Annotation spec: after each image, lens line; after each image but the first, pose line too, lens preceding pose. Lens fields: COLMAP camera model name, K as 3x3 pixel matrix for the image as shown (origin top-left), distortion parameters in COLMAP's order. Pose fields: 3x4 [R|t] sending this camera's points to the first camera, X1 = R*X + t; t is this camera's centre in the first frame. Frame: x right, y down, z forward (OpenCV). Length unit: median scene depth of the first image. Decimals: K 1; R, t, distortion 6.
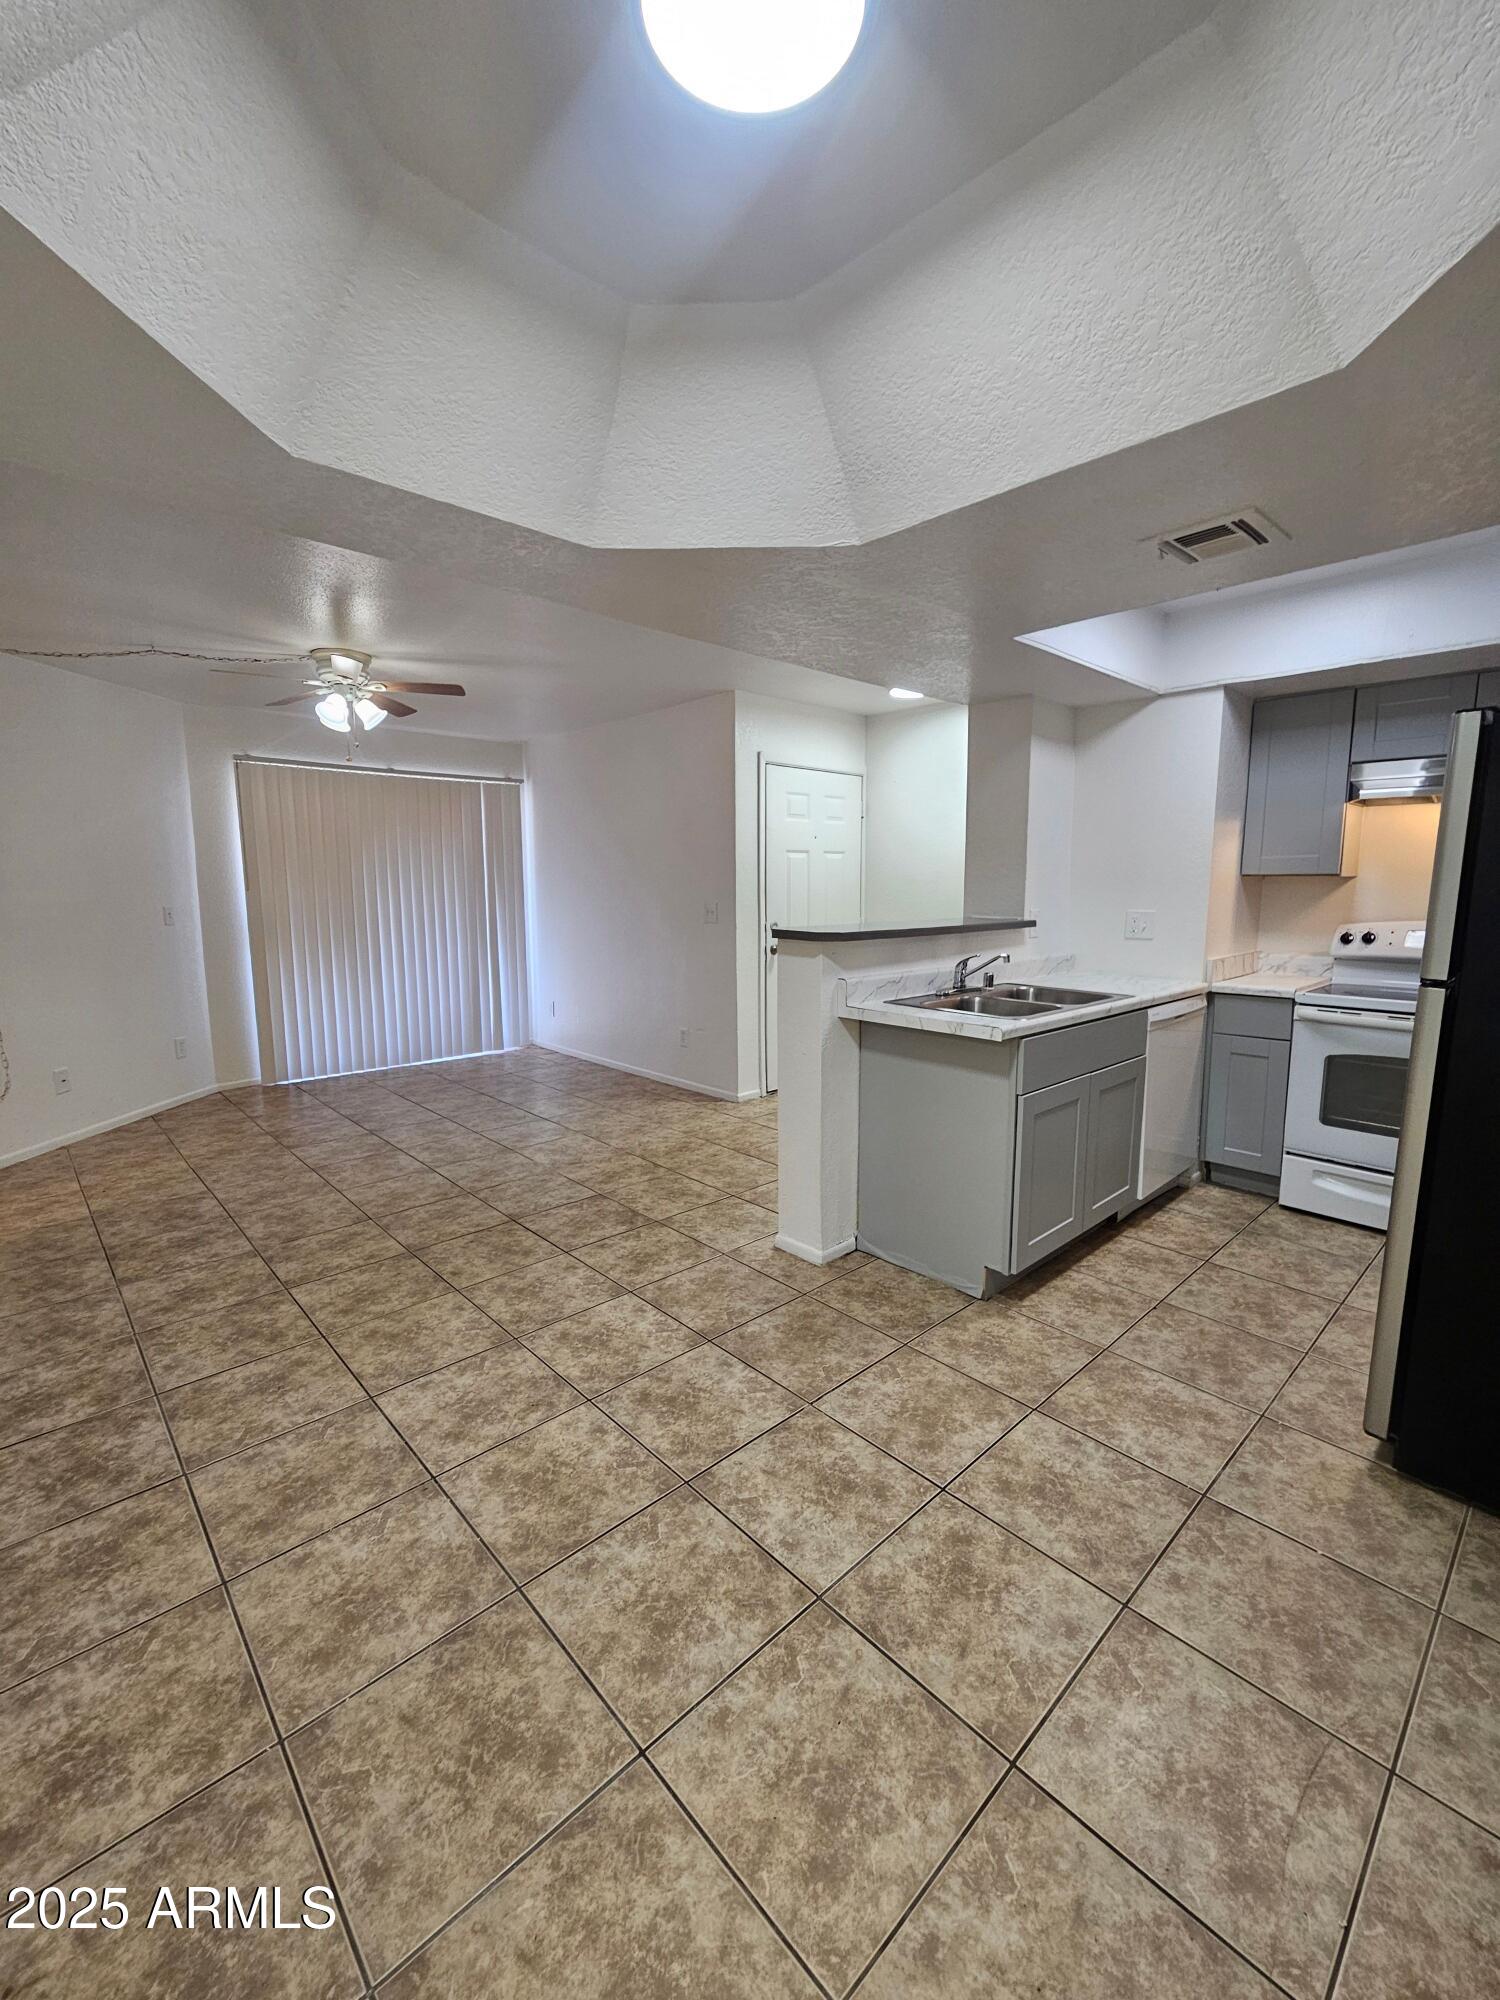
lens RADIAL K [[827.7, 0, 763.7], [0, 827.7, 994.2], [0, 0, 1]] dist [-0.001152, 0.001479]
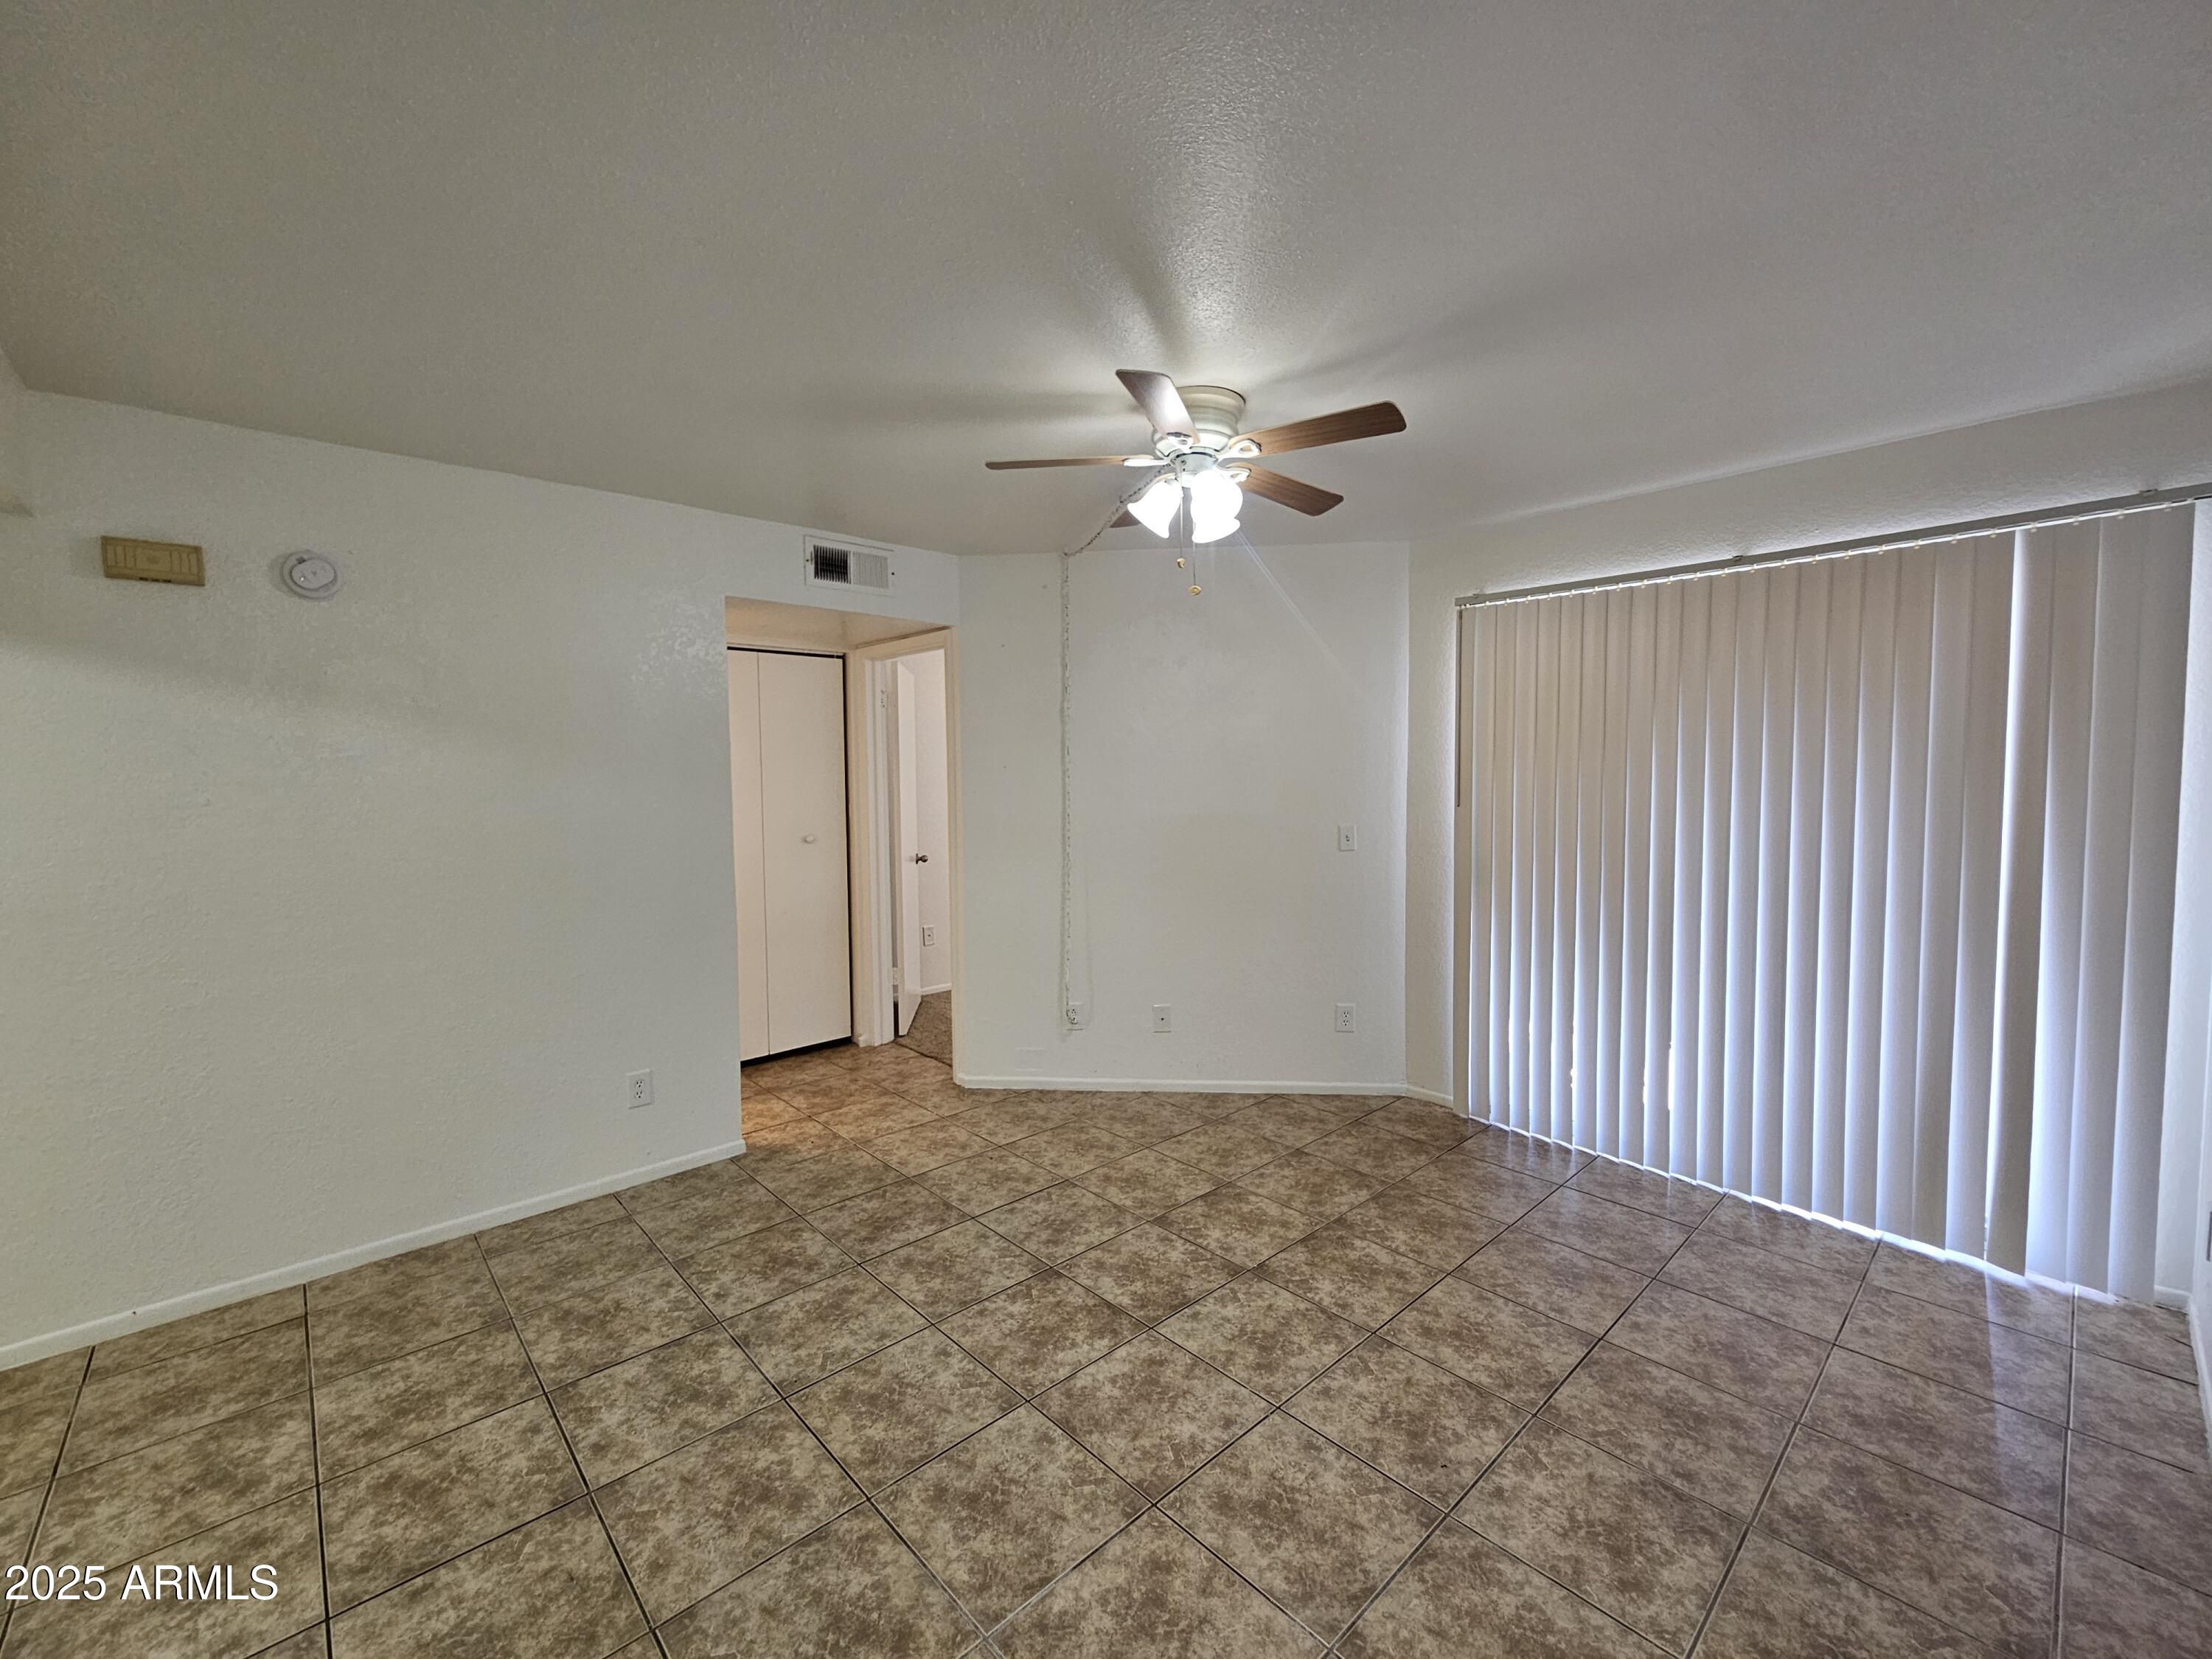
lens RADIAL K [[915.4, 0, 1100.1], [0, 915.4, 813.7], [0, 0, 1]] dist [-0.001152, 0.001479]
pose [[-0.021752, 0.051391, -0.998442, 0.182246], [-0.123495, 0.990892, 0.053693, -0.252681], [0.992107, 0.124470, -0.015207, 1.510434]]
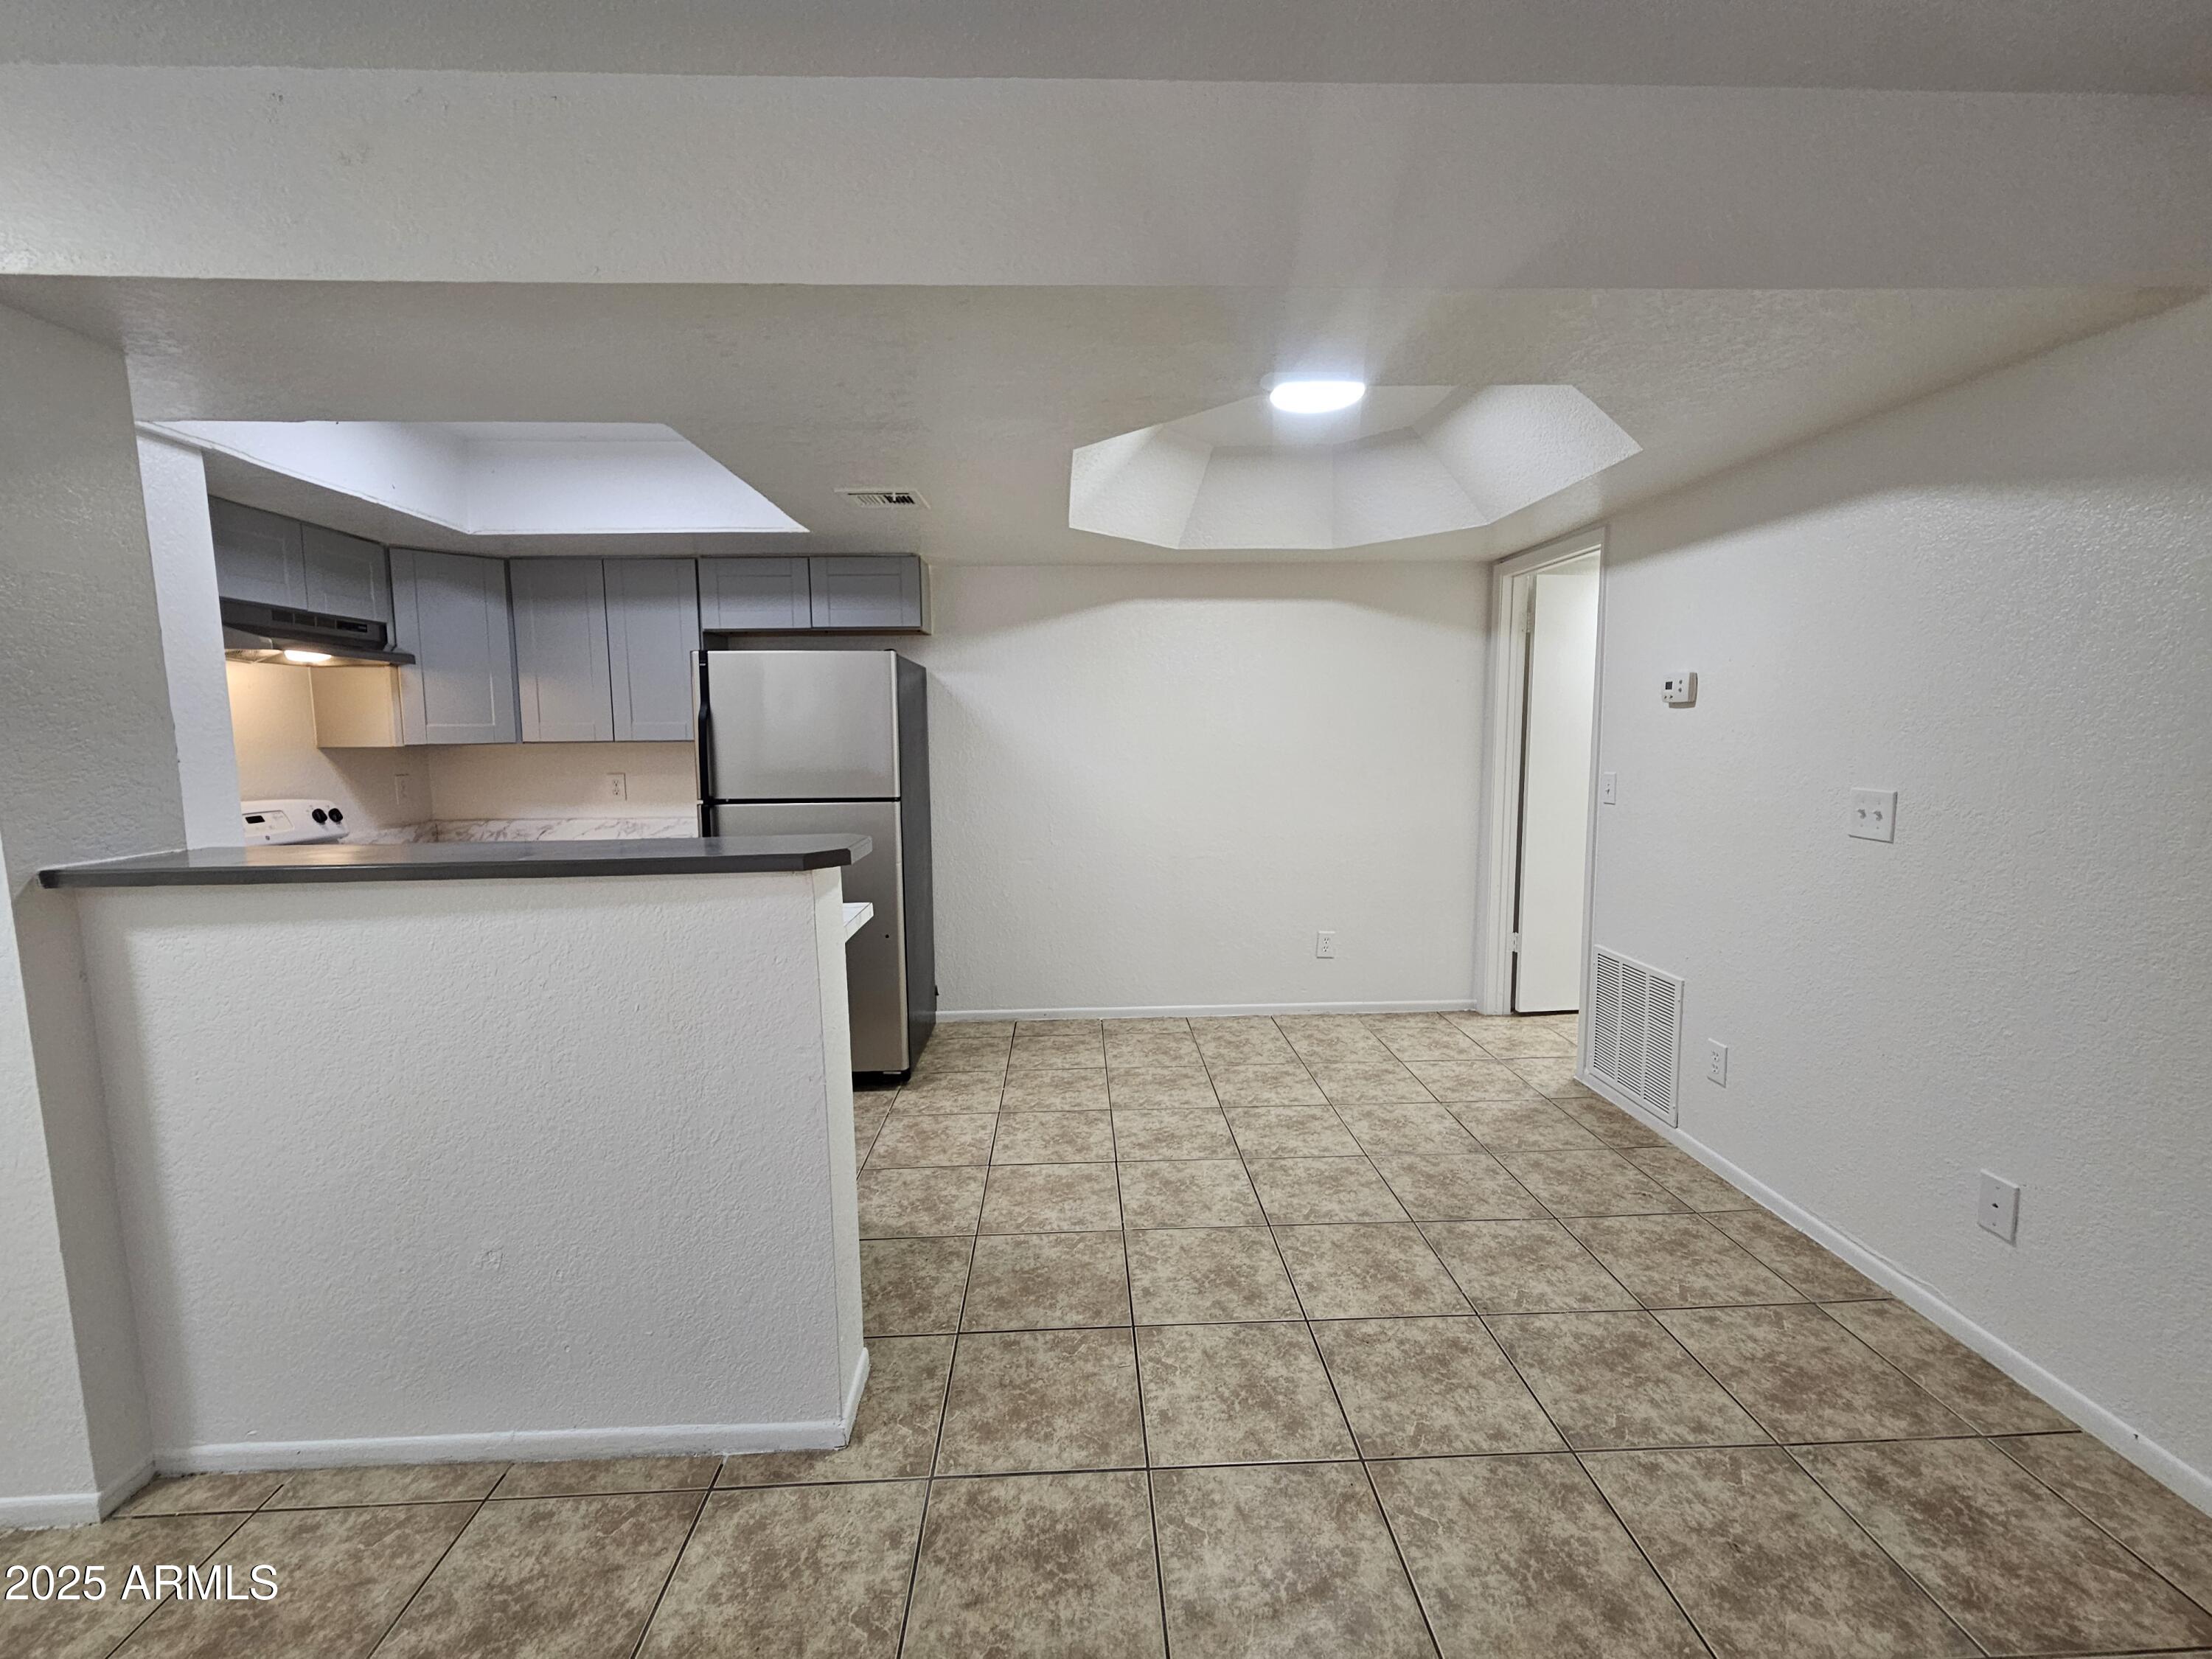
lens RADIAL K [[915.4, 0, 1099.4], [0, 915.4, 812.8], [0, 0, 1]] dist [-0.001152, 0.001479]
pose [[-0.747701, -0.054082, 0.661830, -0.556998], [0.105143, 0.974462, 0.198415, -0.222661], [-0.655659, 0.217942, -0.722919, 1.449950]]
